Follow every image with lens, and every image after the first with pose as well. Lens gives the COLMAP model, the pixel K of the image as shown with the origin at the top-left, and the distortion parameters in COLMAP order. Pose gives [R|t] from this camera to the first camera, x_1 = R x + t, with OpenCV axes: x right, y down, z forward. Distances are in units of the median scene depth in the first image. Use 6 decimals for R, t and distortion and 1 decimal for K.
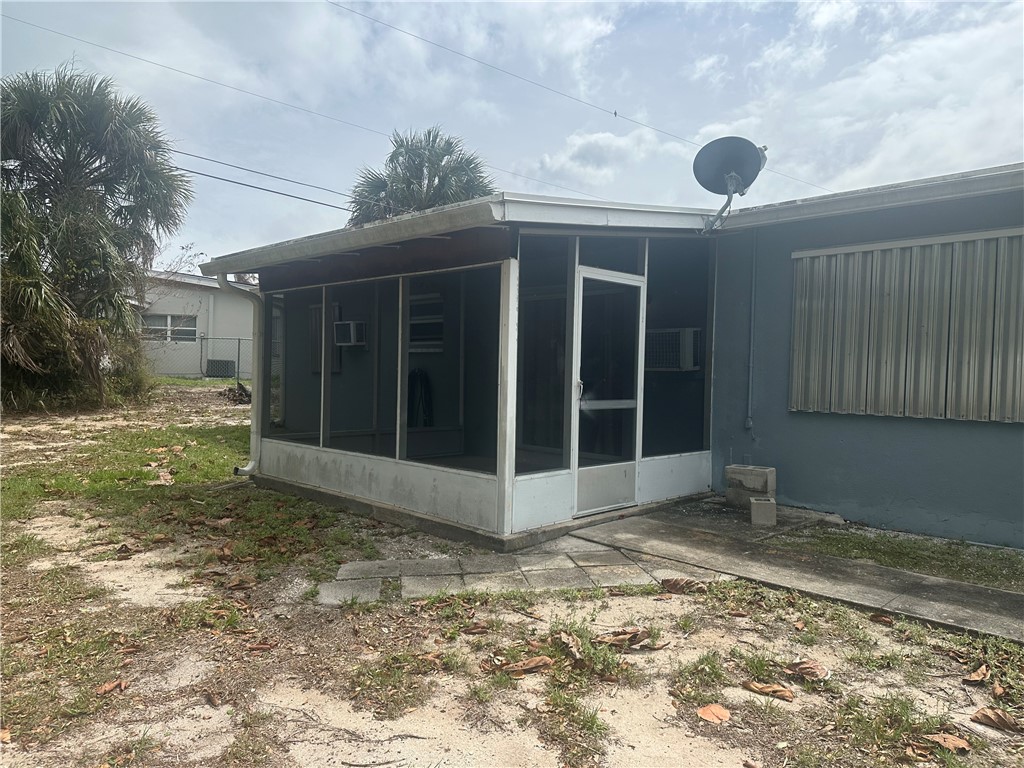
lens RADIAL K [[716.0, 0, 512.0], [0, 716.0, 384.0], [0, 0, 1]] dist [0.110077, -0.148244]
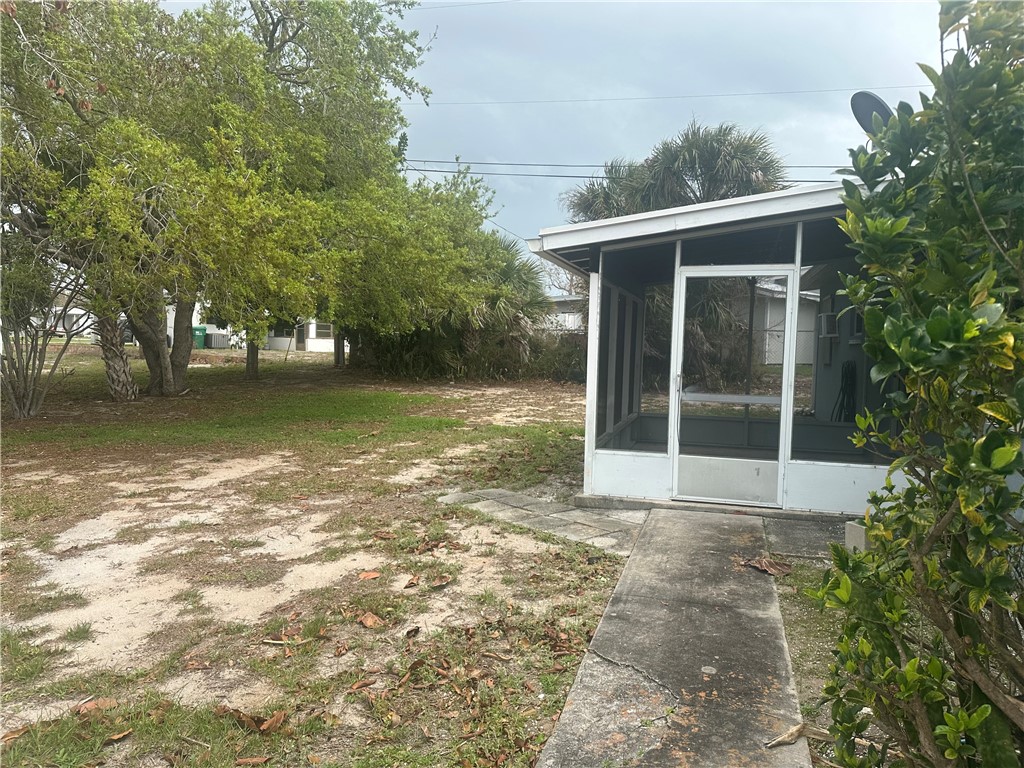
lens RADIAL K [[716.0, 0, 512.0], [0, 716.0, 384.0], [0, 0, 1]] dist [0.110077, -0.148244]
pose [[0.481379, 0.042131, -0.875499, 1.279599], [-0.033413, 0.999000, 0.029702, -0.017560], [0.875875, 0.014955, 0.482306, 0.356683]]
